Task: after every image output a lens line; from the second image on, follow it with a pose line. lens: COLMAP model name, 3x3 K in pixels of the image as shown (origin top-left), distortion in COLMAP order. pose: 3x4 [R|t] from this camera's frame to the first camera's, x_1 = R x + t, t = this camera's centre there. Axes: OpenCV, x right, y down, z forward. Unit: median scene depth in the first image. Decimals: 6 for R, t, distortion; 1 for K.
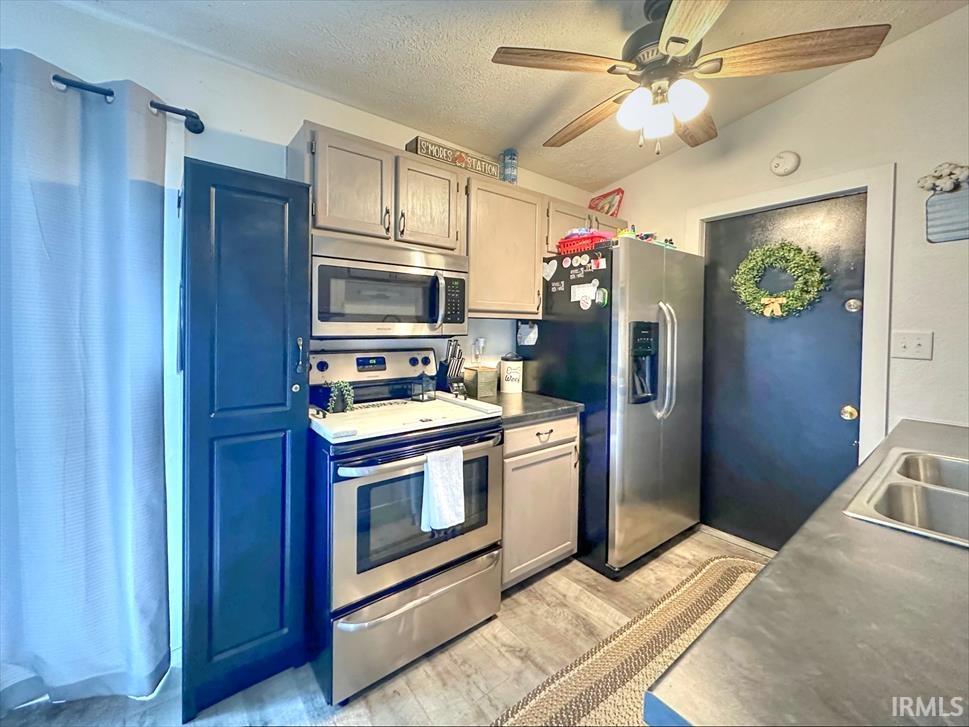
lens RADIAL K [[399.5, 0, 486.5], [0, 399.5, 337.2], [0, 0, 1]] dist [0.001382, 0.000106]
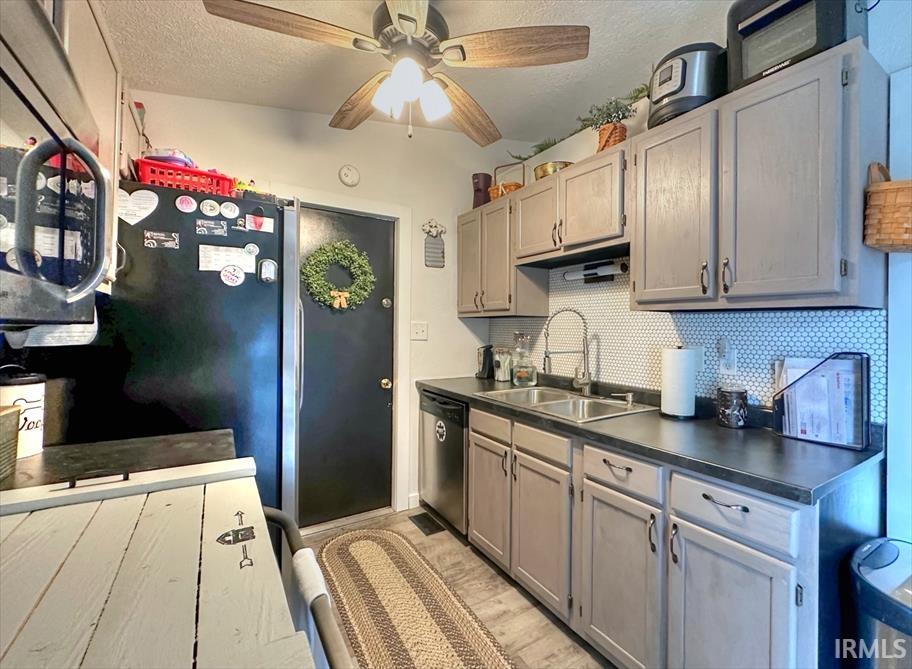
lens RADIAL K [[403.2, 0, 482.4], [0, 403.2, 330.0], [0, 0, 1]] dist [-0.001217, -0.000150]
pose [[0.093561, -0.010070, 0.995563, -0.375913], [0.013878, 0.999865, 0.008809, 0.003562], [-0.995517, 0.012992, 0.093688, 0.519355]]
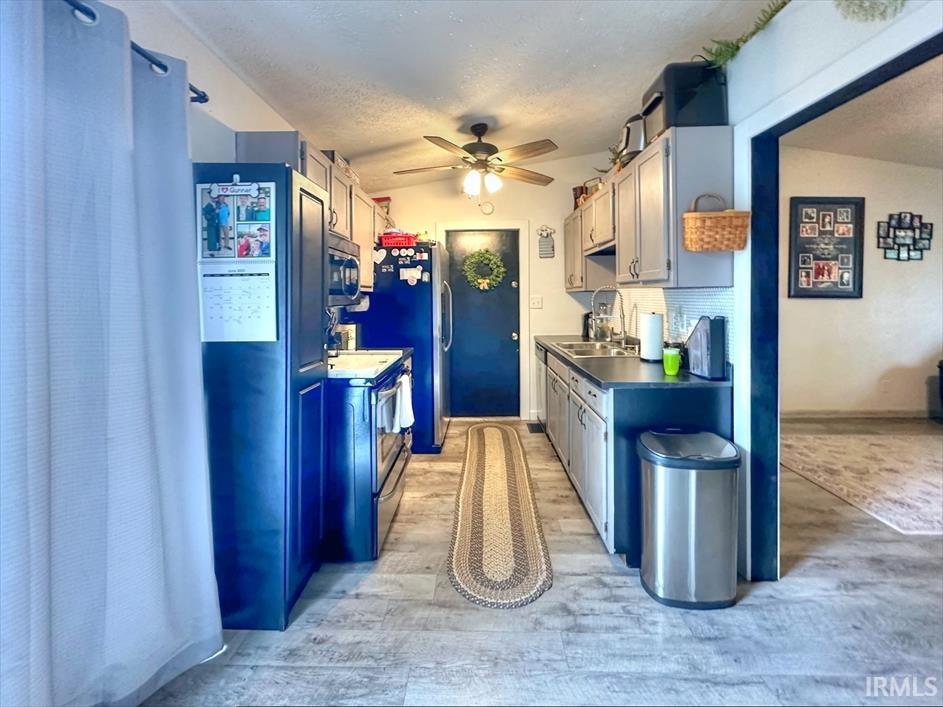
lens RADIAL K [[395.2, 0, 467.0], [0, 395.2, 306.9], [0, 0, 1]] dist [0.000279, -0.000012]
pose [[0.644806, -0.034420, 0.763570, -0.755033], [0.035174, 0.999263, 0.015341, -0.002822], [-0.763536, 0.016966, 0.645542, -0.120856]]
